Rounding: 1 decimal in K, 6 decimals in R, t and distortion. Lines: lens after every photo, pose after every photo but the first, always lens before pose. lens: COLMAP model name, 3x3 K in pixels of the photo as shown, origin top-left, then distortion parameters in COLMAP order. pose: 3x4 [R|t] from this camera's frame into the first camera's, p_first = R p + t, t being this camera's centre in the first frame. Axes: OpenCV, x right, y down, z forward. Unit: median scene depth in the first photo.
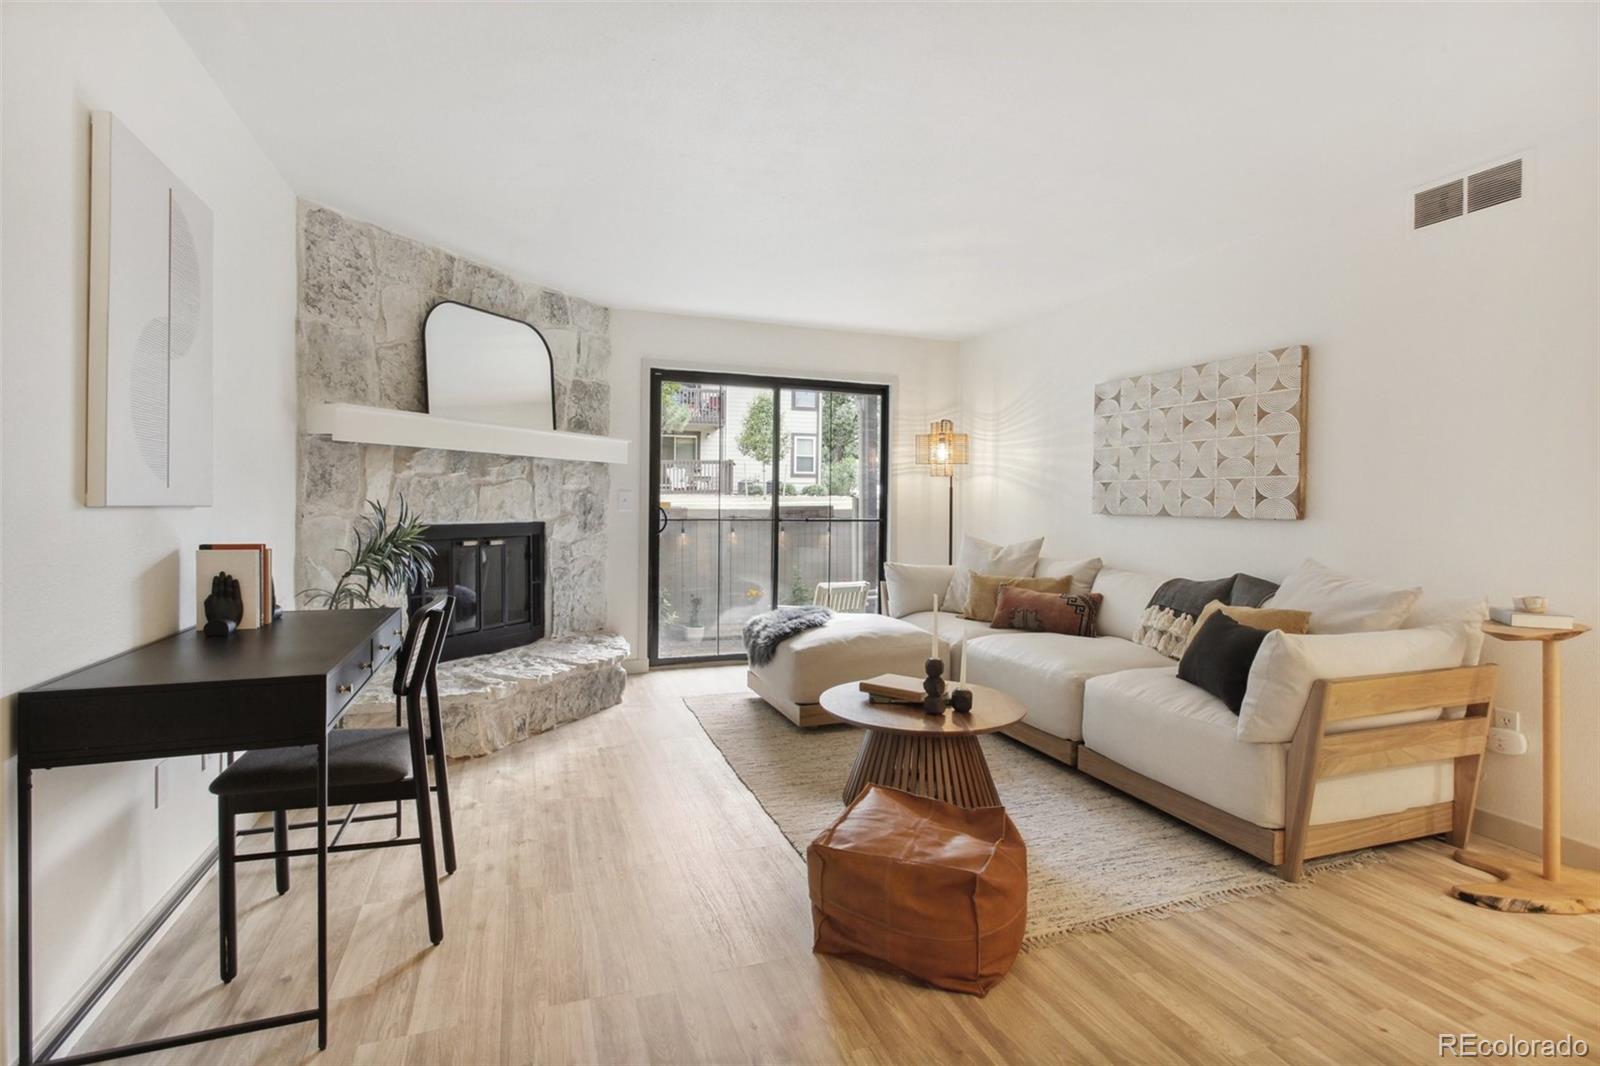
lens RADIAL K [[769.0, 0, 804.6], [0, 769.0, 508.8], [0, 0, 1]] dist [-0.013341, 0.004826]
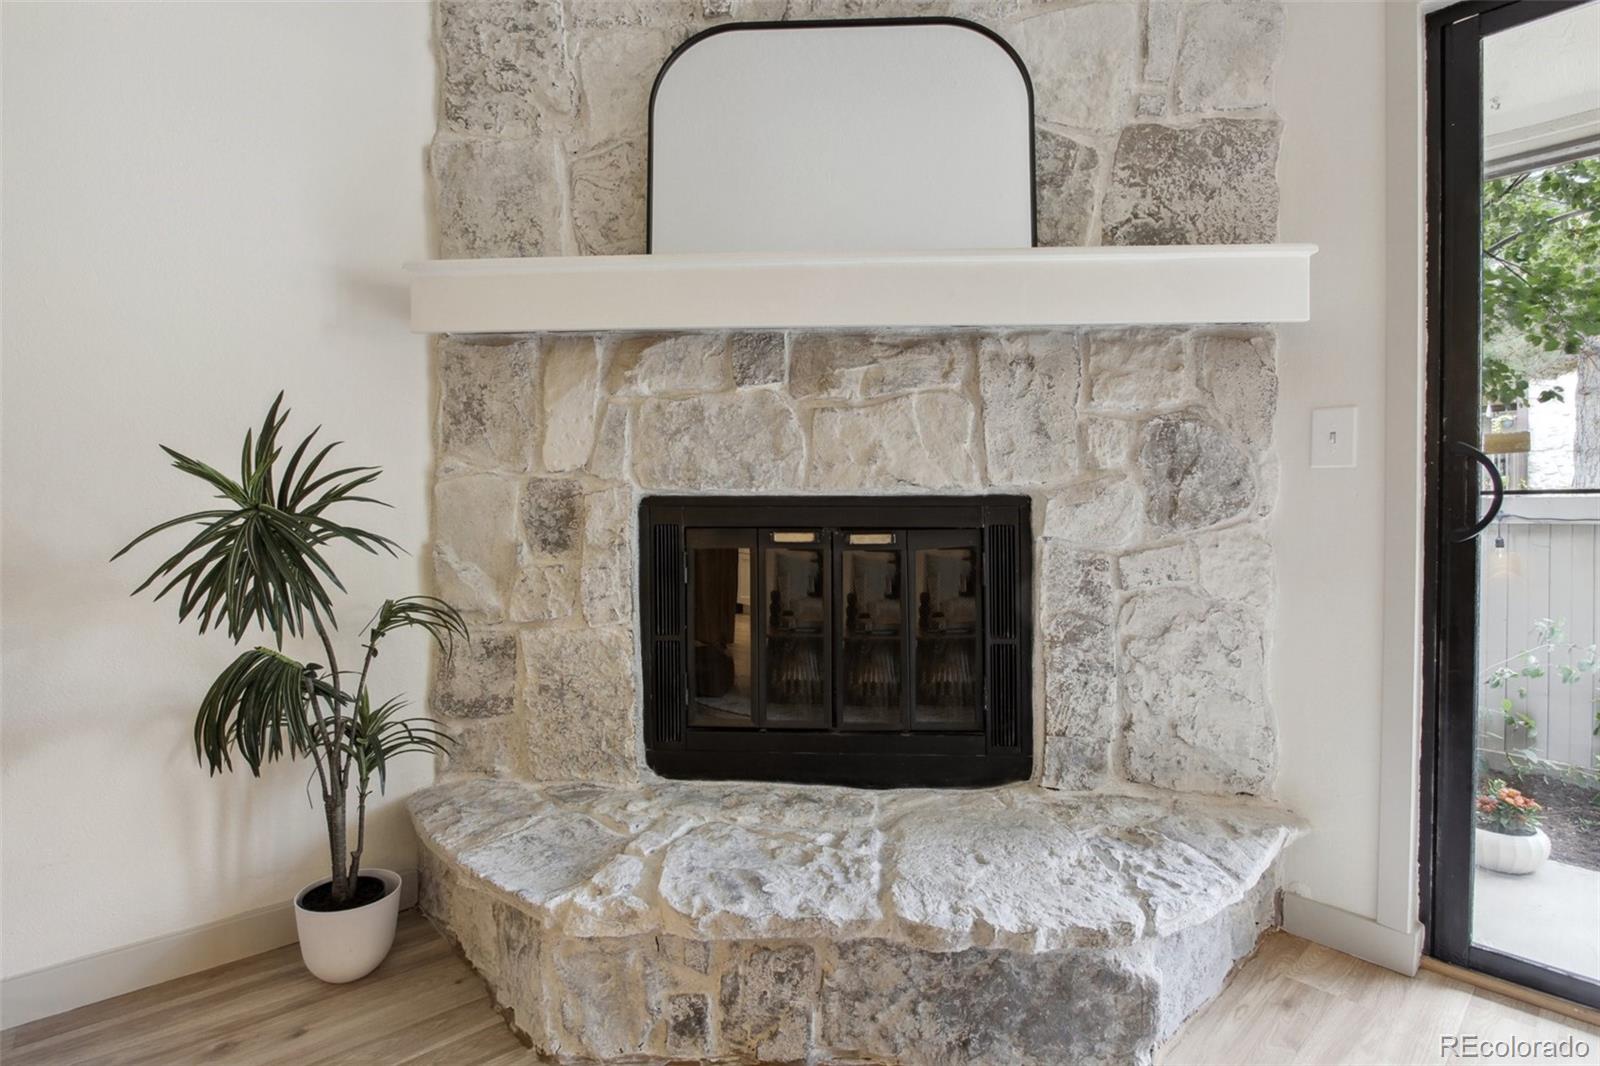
lens RADIAL K [[769.0, 0, 799.8], [0, 769.0, 519.6], [0, 0, 1]] dist [-0.013341, 0.004826]
pose [[0.347569, -0.003728, -0.937647, -0.000650], [-0.004028, 0.999977, -0.005469, 0.040737], [0.937646, 0.005678, 0.347546, 0.935813]]
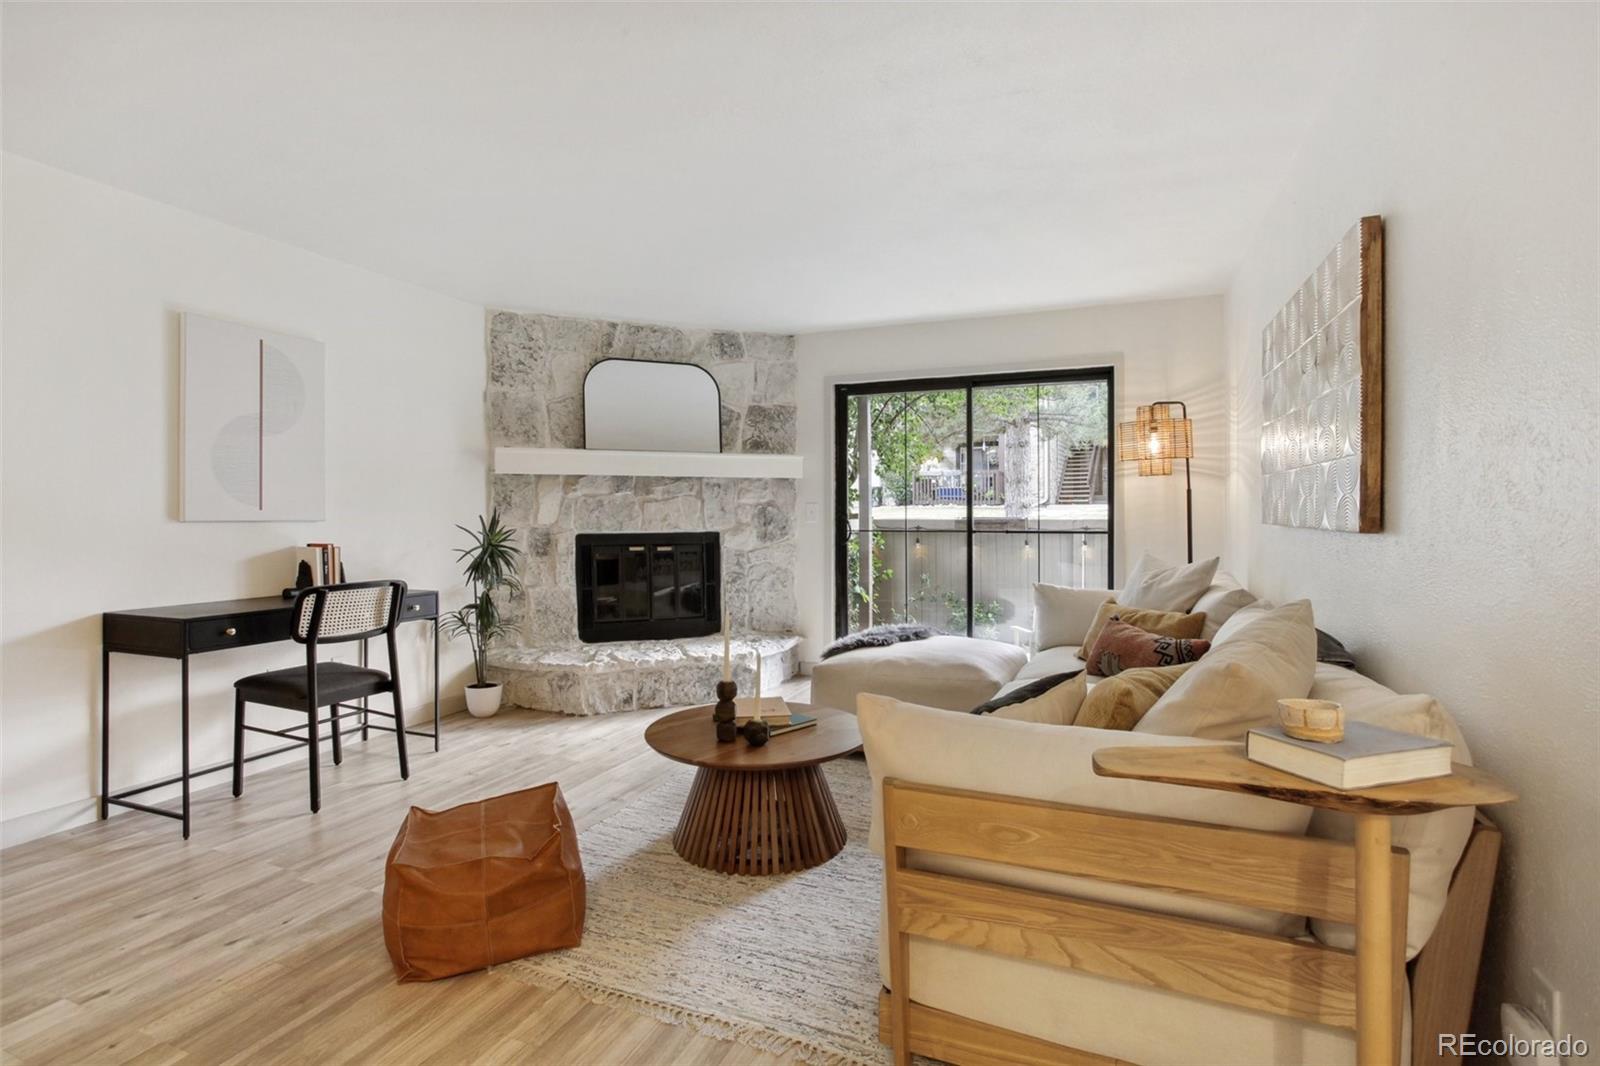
lens RADIAL K [[769.0, 0, 808.3], [0, 769.0, 512.2], [0, 0, 1]] dist [-0.013341, 0.004826]
pose [[0.734542, -0.012843, -0.678441, 0.684244], [0.006137, 0.999906, -0.012284, 0.002840], [0.678535, 0.004860, 0.734552, 0.302834]]
